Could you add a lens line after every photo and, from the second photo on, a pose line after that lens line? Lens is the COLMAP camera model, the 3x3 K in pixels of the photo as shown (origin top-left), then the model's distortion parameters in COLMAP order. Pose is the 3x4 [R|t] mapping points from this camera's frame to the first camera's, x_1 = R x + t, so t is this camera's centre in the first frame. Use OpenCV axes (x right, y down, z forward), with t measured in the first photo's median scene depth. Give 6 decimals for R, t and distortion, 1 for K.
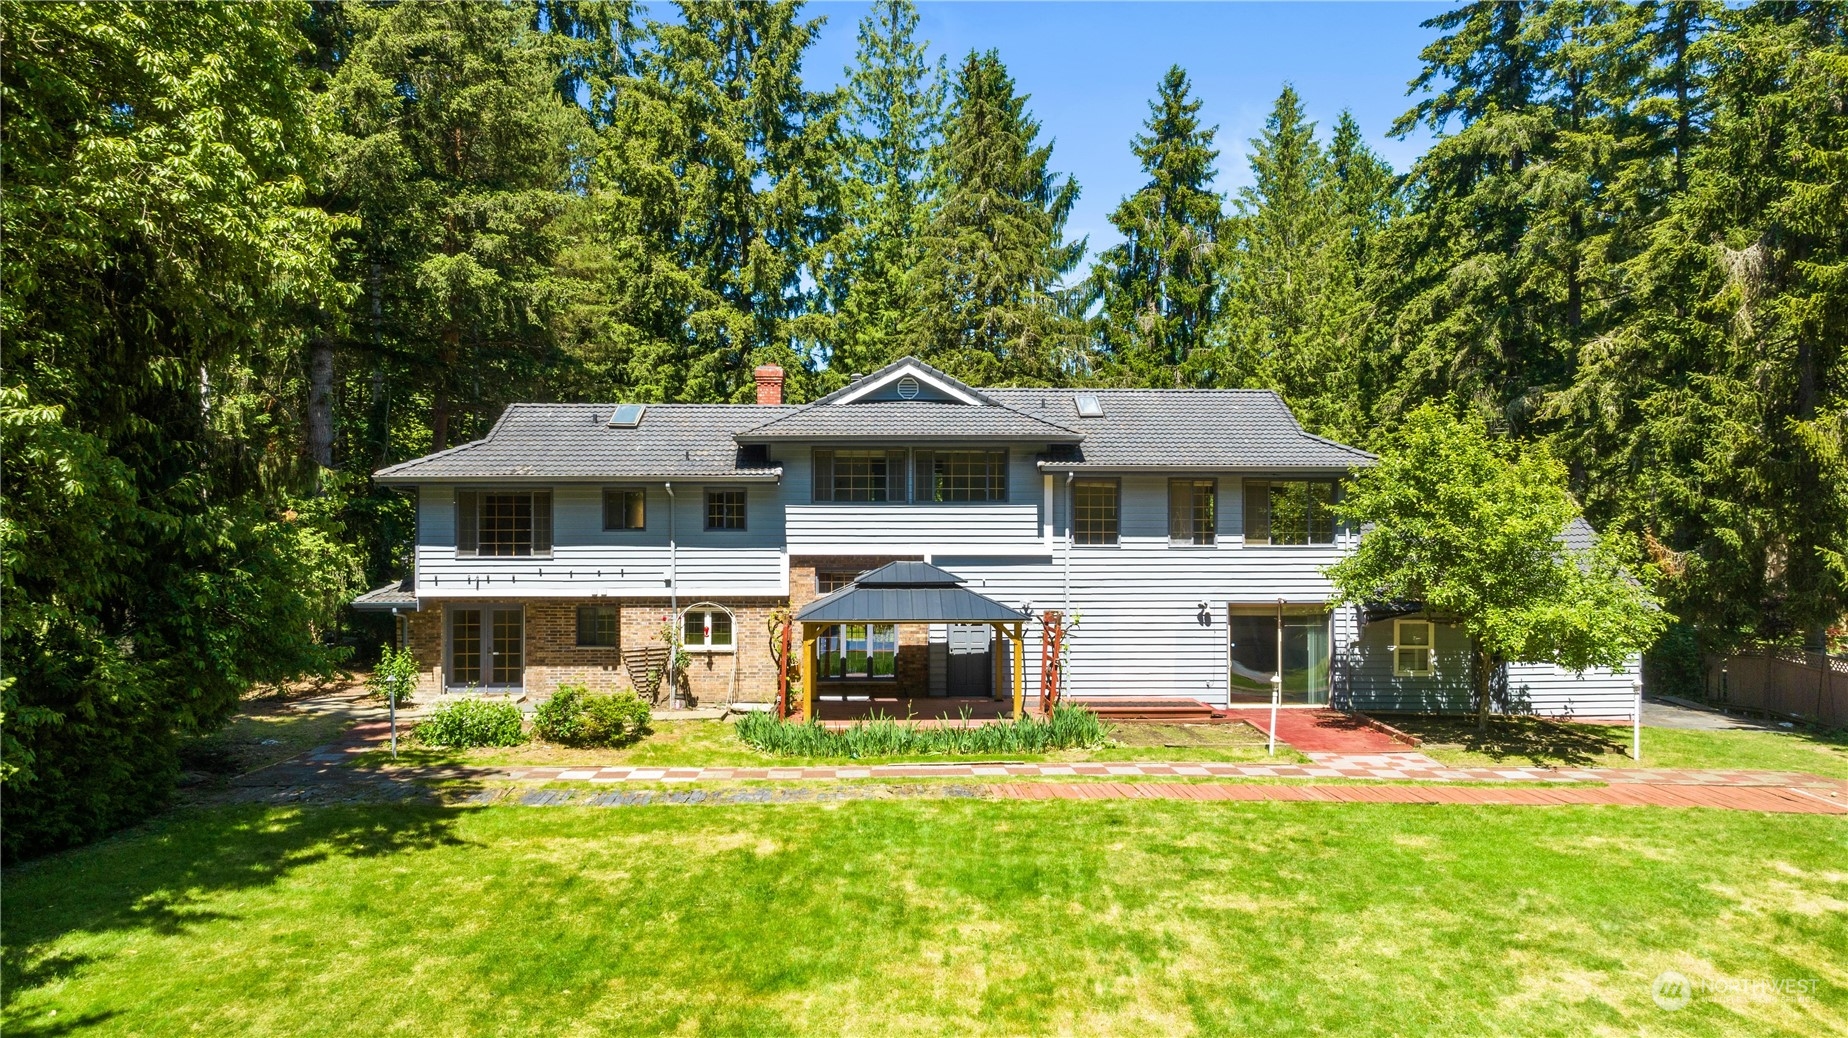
lens RADIAL K [[1329.5, 0, 924.0], [0, 1329.5, 519.0], [0, 0, 1]] dist [0.008347, 0.000184]
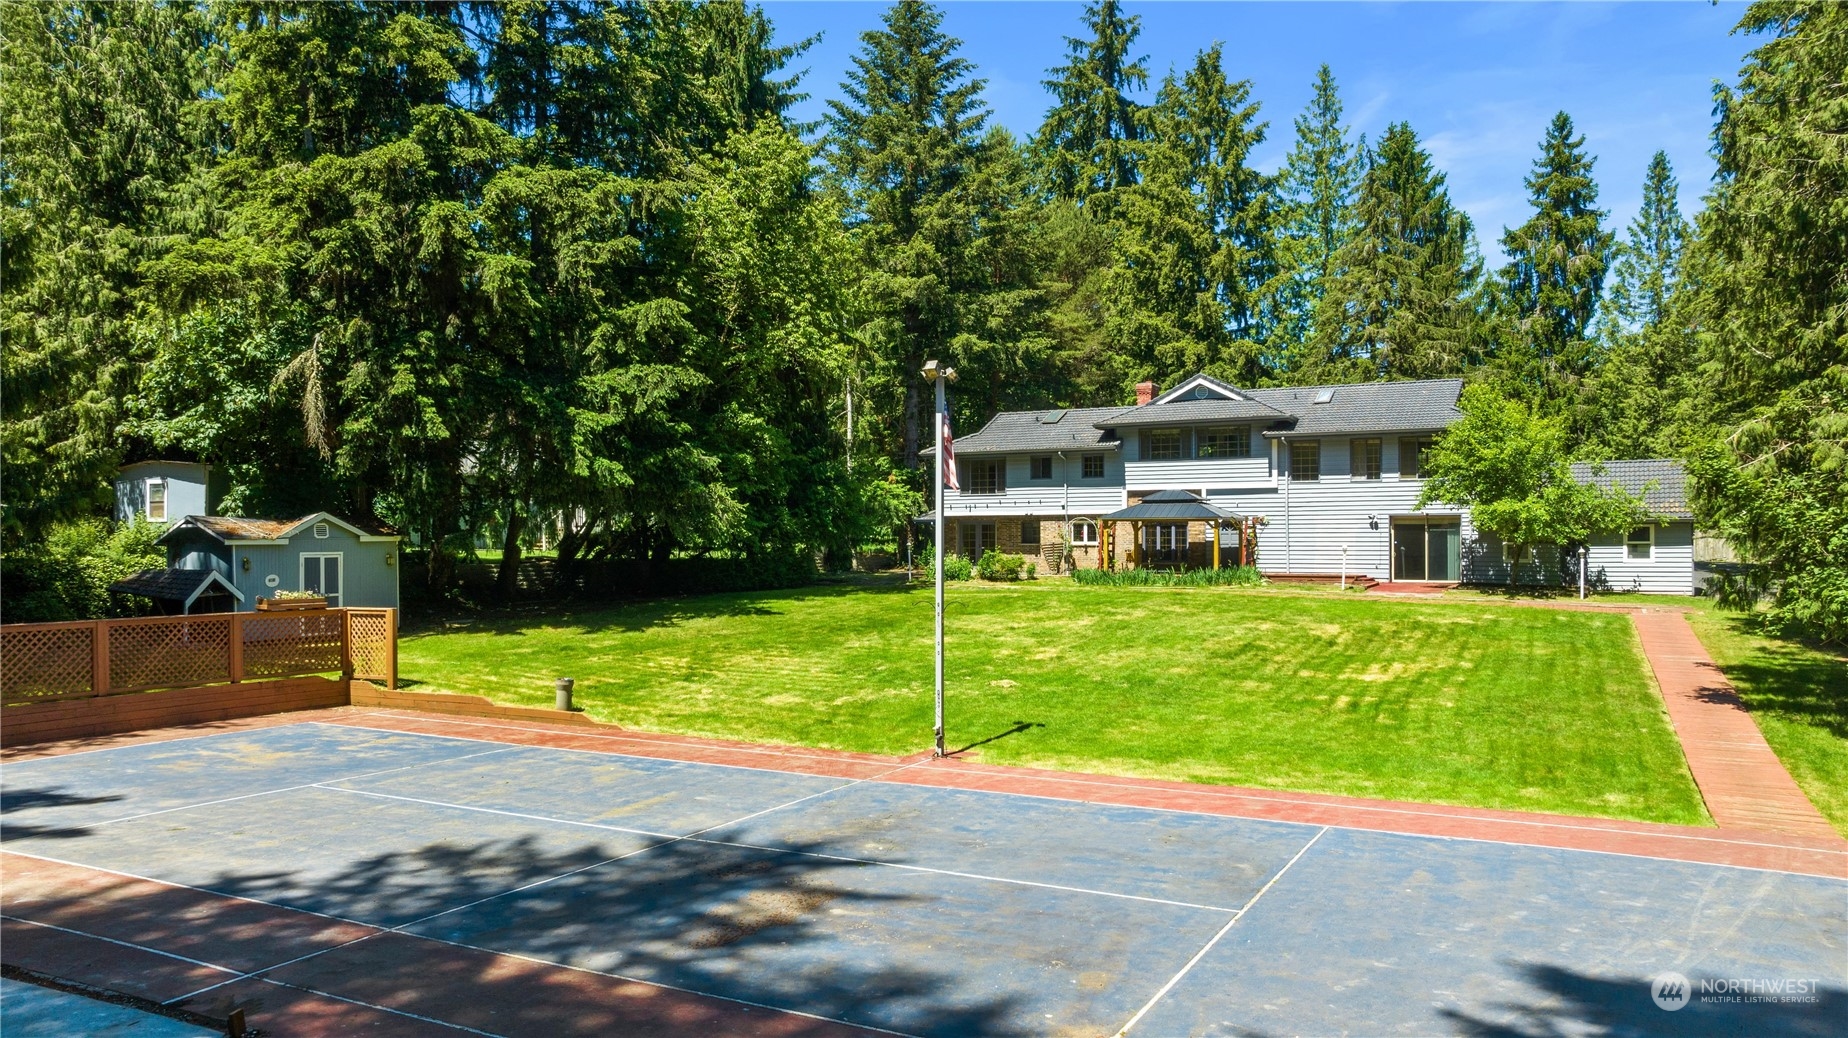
lens RADIAL K [[1308.2, 0, 924.0], [0, 1308.2, 519.0], [0, 0, 1]] dist [-0.005134, -0.001754]
pose [[0.869824, -0.009527, -0.493270, 0.516559], [0.006550, 0.999948, -0.007763, 0.075963], [0.493318, 0.003522, 0.869842, -0.640118]]
